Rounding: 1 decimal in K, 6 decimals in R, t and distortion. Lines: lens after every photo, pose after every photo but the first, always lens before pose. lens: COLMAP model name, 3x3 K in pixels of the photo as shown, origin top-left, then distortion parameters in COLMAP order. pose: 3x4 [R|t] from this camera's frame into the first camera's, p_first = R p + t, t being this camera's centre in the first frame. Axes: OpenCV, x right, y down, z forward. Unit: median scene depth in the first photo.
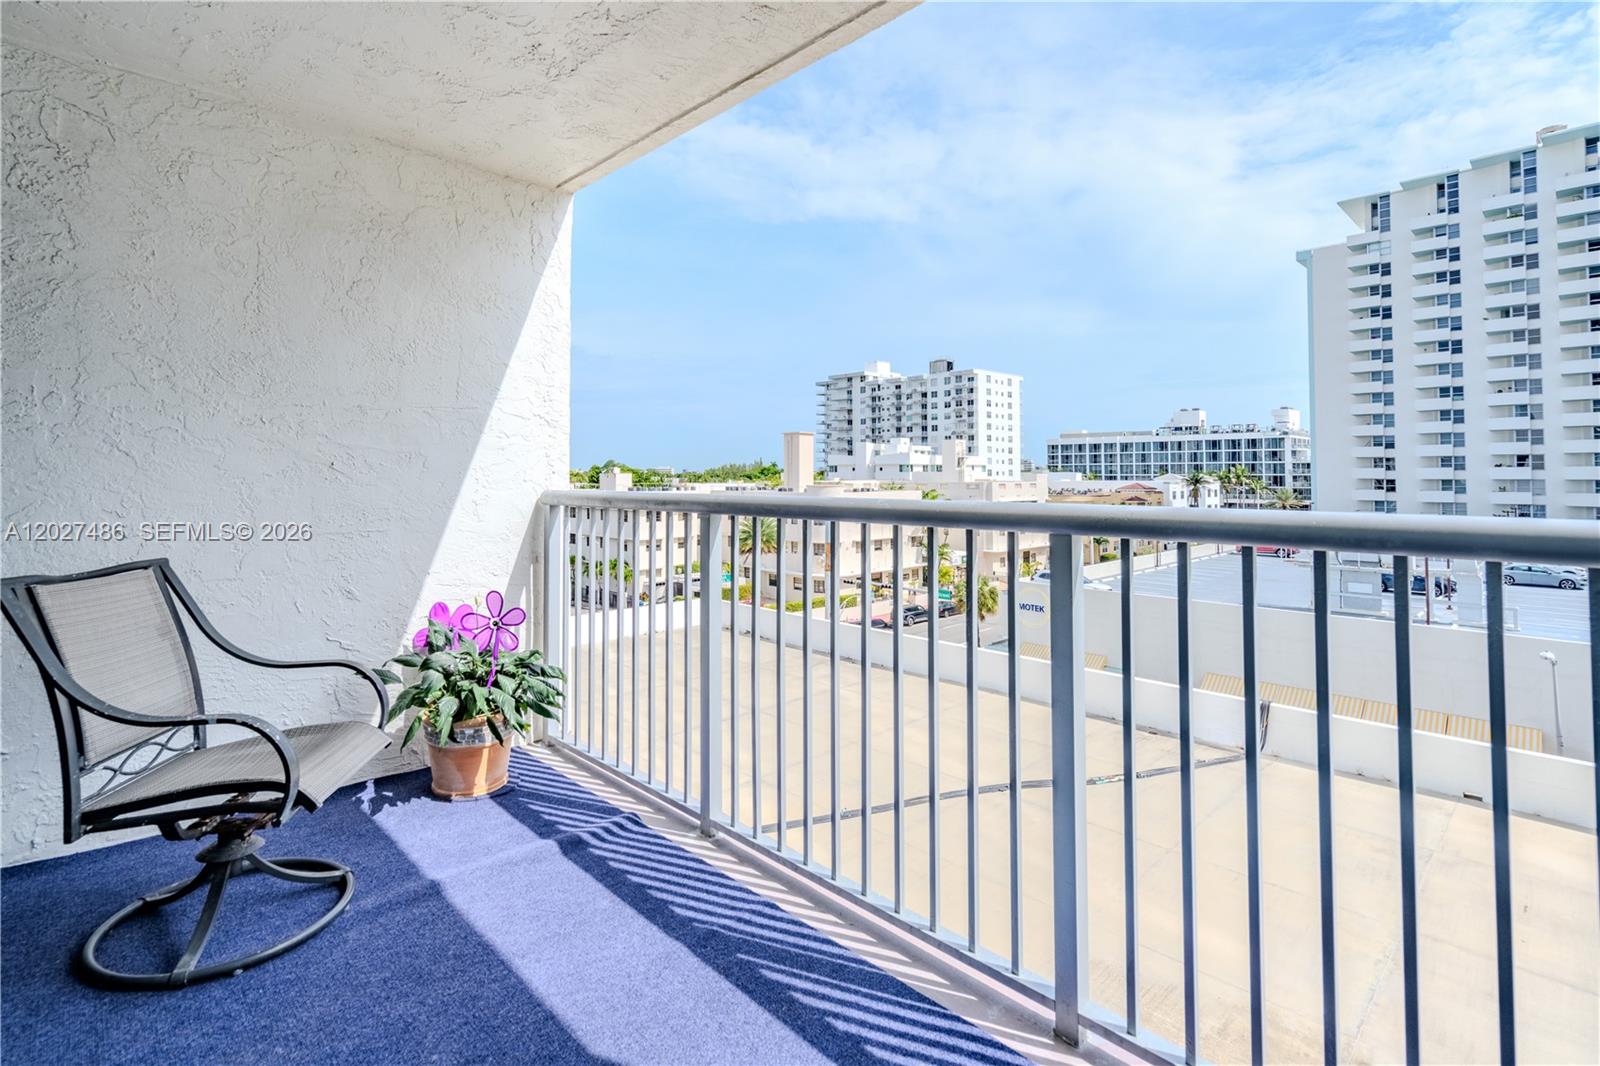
lens RADIAL K [[783.3, 0, 811.9], [0, 783.3, 426.2], [0, 0, 1]] dist [-0.023731, 0.000005]
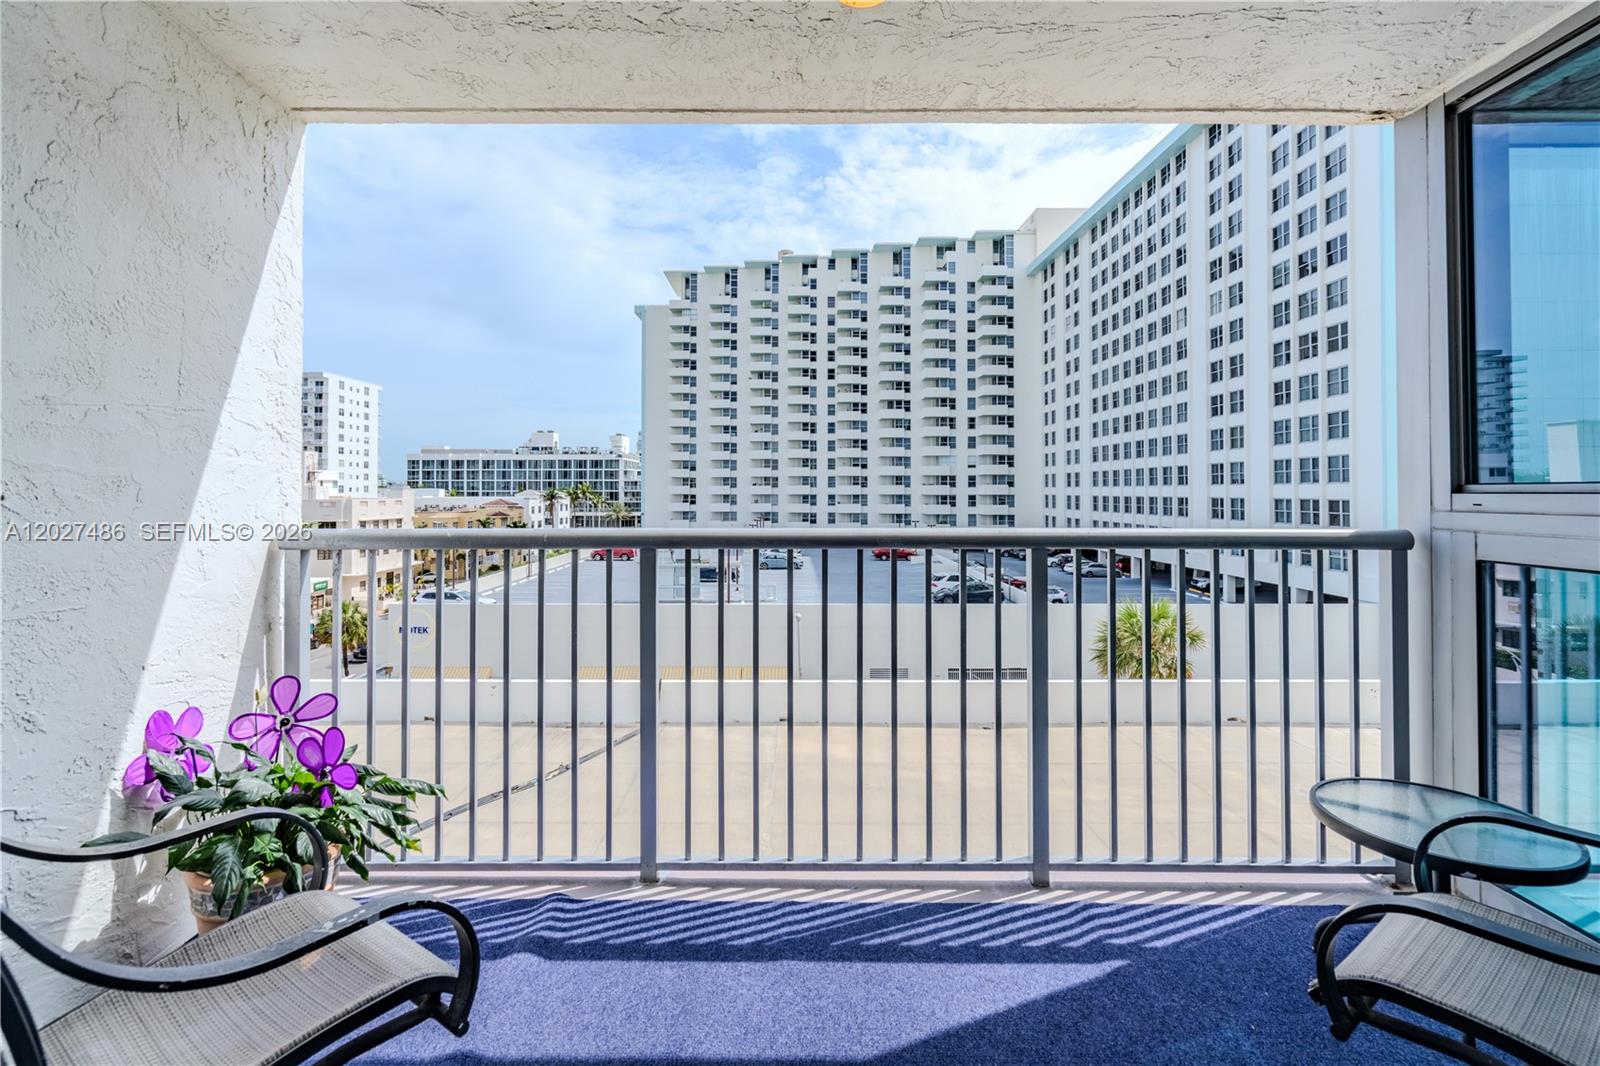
lens RADIAL K [[750.2, 0, 822.6], [0, 750.2, 453.5], [0, 0, 1]] dist [-0.001324, -0.001670]
pose [[0.682269, 0.034977, 0.730264, -0.563959], [-0.044257, 0.998999, -0.006500, -0.006042], [-0.729760, -0.027885, 0.683134, 0.184589]]
